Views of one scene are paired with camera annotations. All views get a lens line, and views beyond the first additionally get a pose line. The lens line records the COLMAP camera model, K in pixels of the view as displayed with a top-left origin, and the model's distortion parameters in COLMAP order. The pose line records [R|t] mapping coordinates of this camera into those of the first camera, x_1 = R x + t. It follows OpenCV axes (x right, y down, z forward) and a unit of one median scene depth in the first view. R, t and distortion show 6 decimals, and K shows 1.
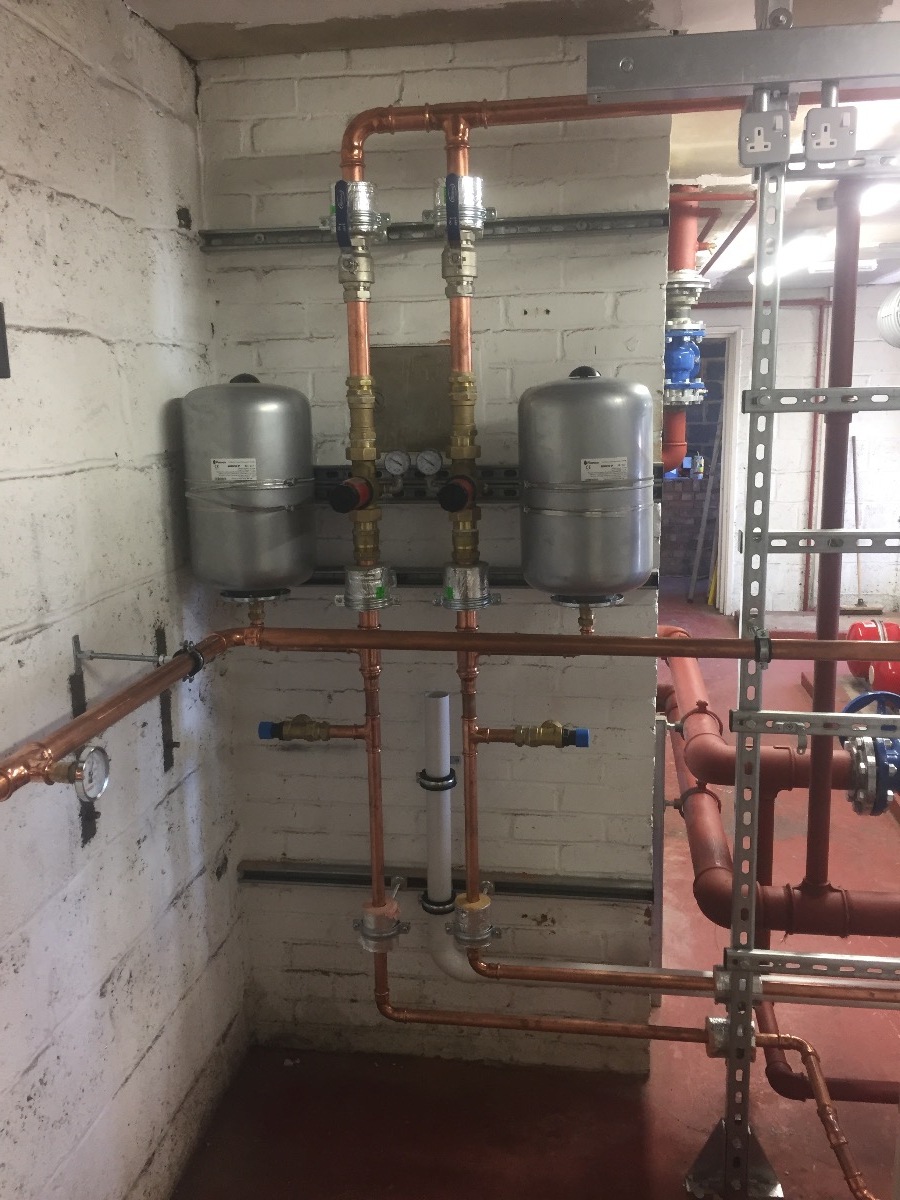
lens RADIAL K [[1023.4, 0, 454.8], [0, 1023.4, 598.9], [0, 0, 1]] dist [0.084633, -0.110592]
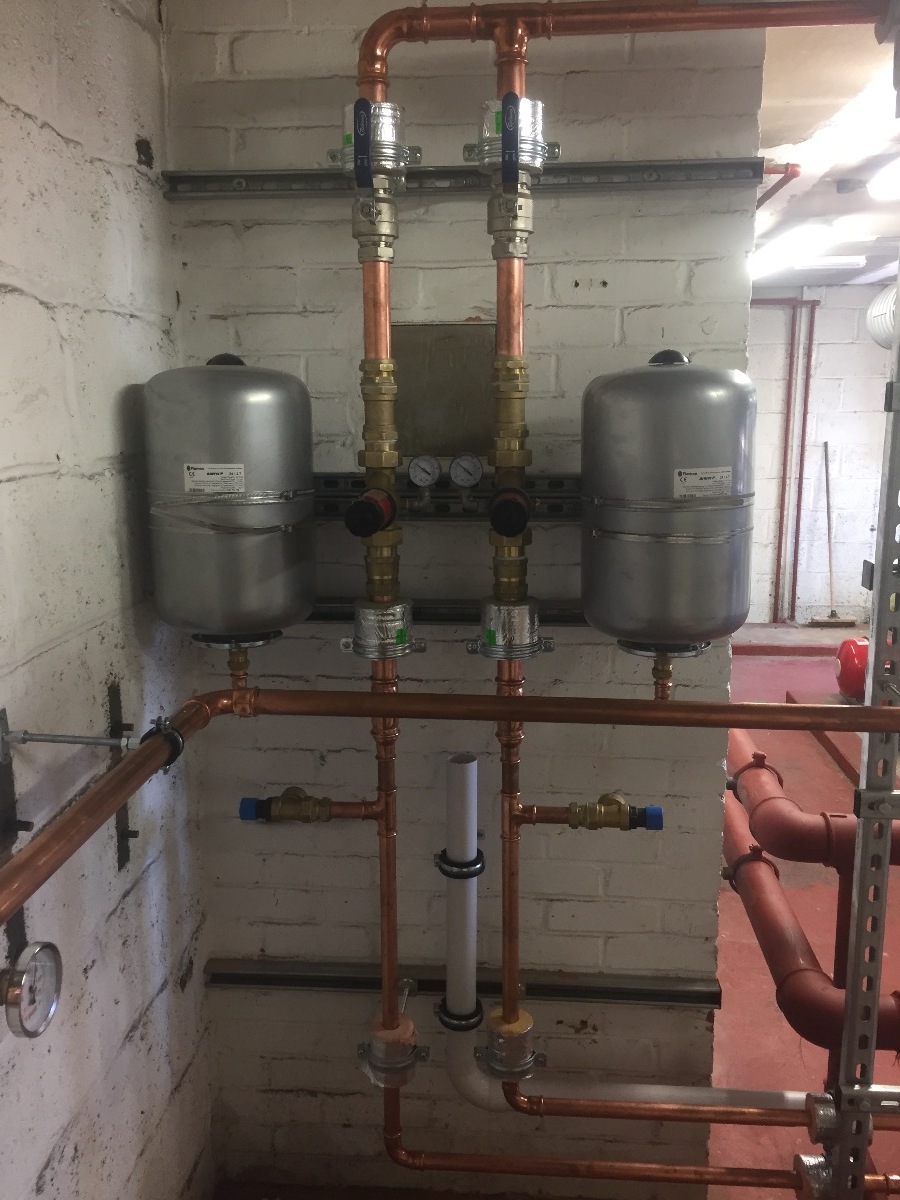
lens RADIAL K [[1023.4, 0, 454.8], [0, 1023.4, 598.9], [0, 0, 1]] dist [0.084633, -0.110592]
pose [[0.997741, 0.000577, 0.067180, -0.083249], [-0.000529, 1.000000, -0.000741, -0.033725], [-0.067180, 0.000704, 0.997741, 0.213735]]
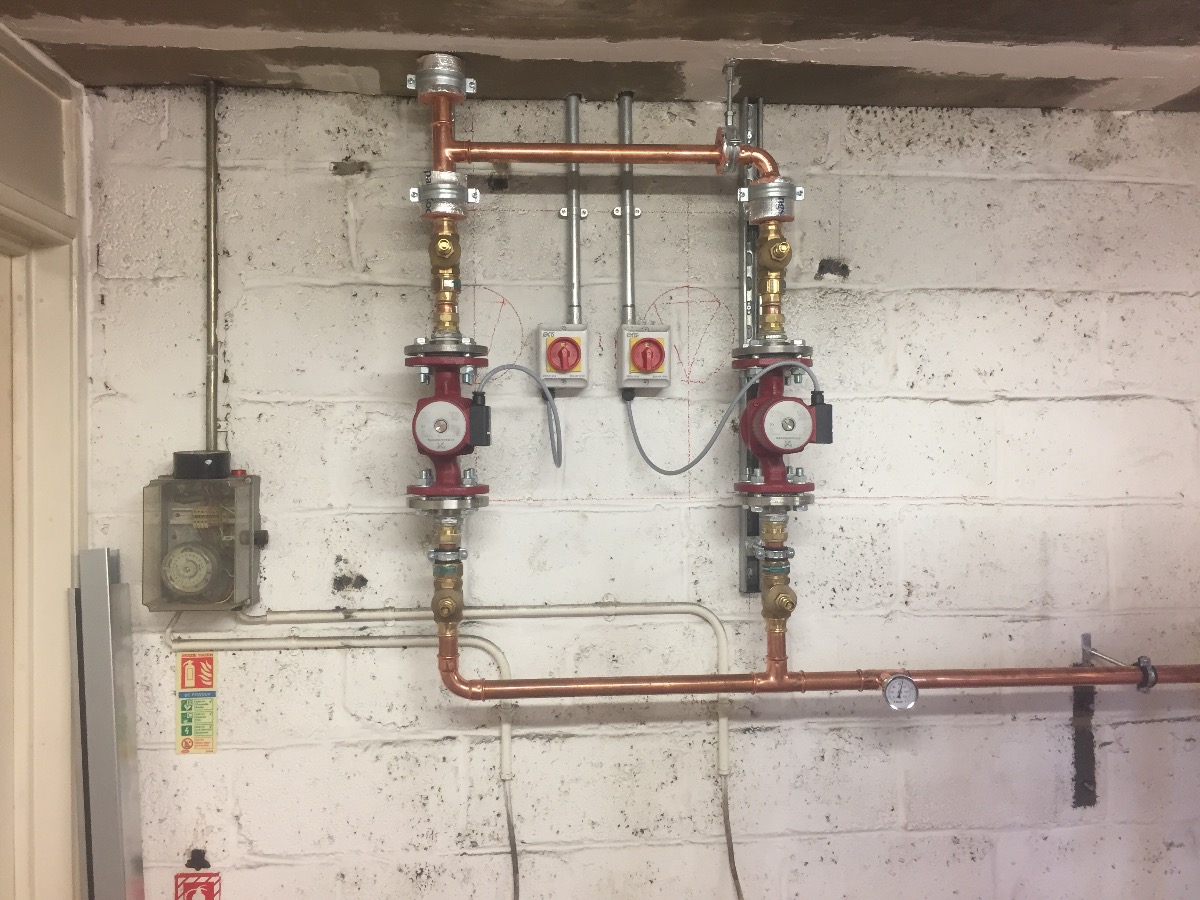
lens RADIAL K [[1023.4, 0, 594.1], [0, 1023.4, 446.3], [0, 0, 1]] dist [0.084633, -0.110592]
pose [[0.208498, 0.022895, -0.977755, 0.608727], [-0.184664, 0.982665, -0.016368, -0.047316], [0.960431, 0.183969, 0.209112, 0.100540]]
